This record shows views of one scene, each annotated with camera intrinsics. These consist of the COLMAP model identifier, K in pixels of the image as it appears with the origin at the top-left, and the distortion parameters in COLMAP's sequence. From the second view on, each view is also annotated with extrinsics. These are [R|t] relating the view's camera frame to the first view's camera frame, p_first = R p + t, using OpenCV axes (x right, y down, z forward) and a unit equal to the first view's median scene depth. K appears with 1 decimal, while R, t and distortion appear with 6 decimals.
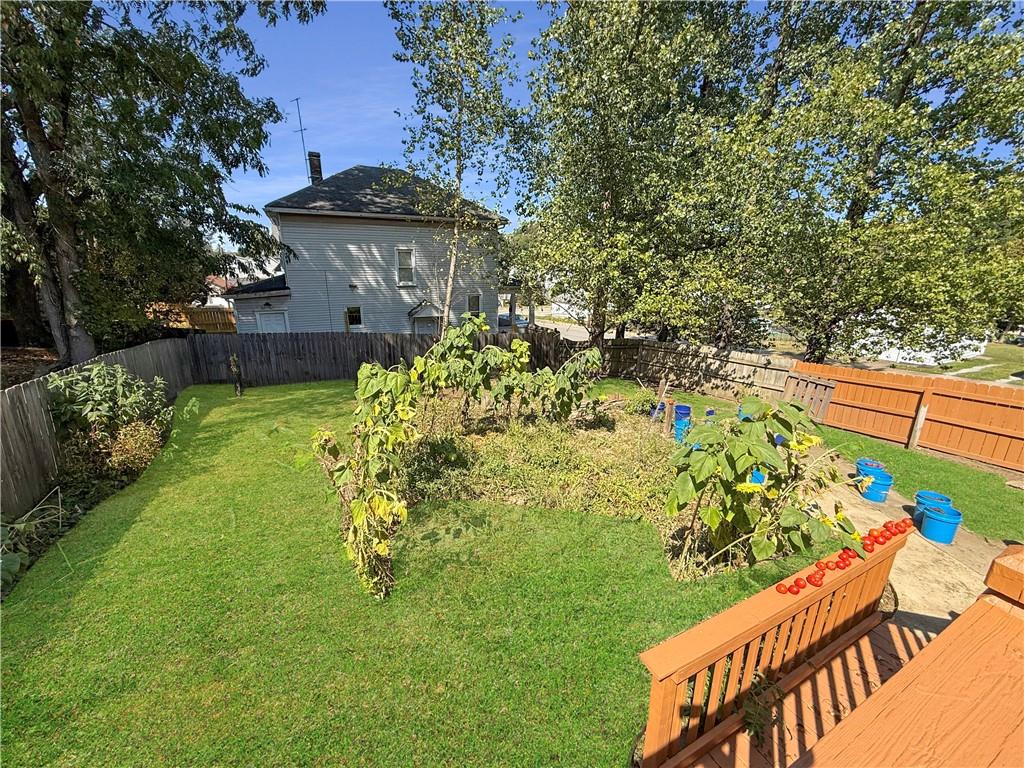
lens RADIAL K [[398.8, 0, 502.8], [0, 398.8, 379.9], [0, 0, 1]] dist [-0.000603, -0.000121]
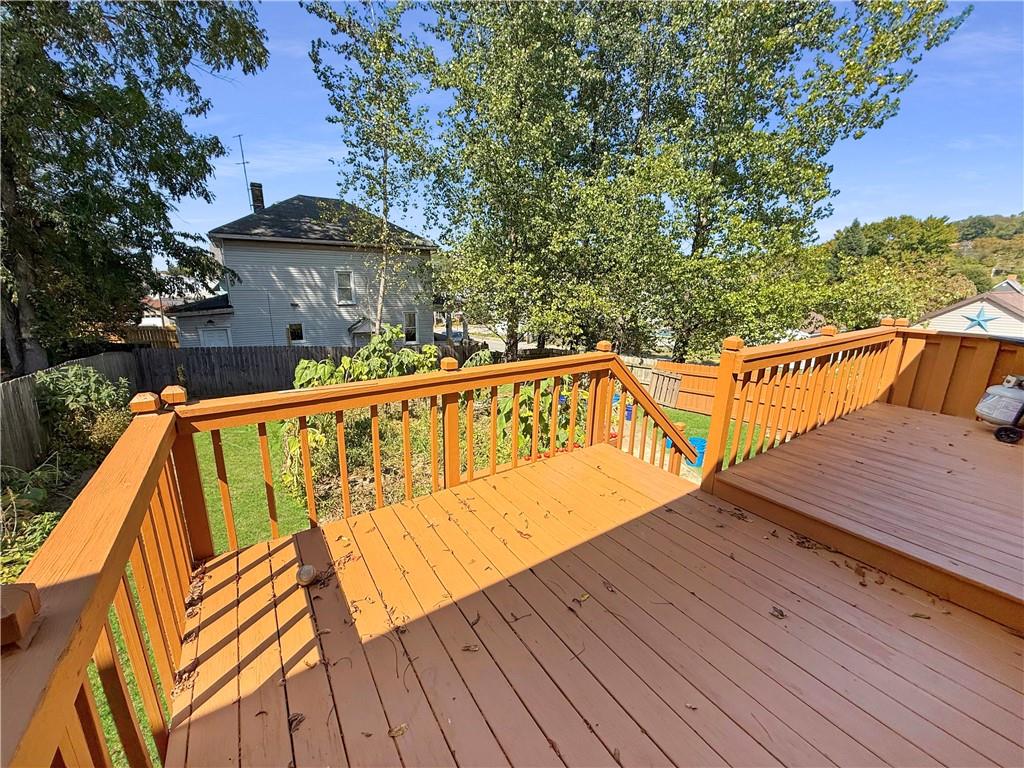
lens RADIAL K [[398.8, 0, 502.8], [0, 398.8, 379.9], [0, 0, 1]] dist [-0.000603, -0.000121]
pose [[0.992887, -0.024397, 0.116534, 0.083483], [0.029884, 0.998514, -0.045573, 0.053051], [-0.115249, 0.048732, 0.992141, -0.198468]]
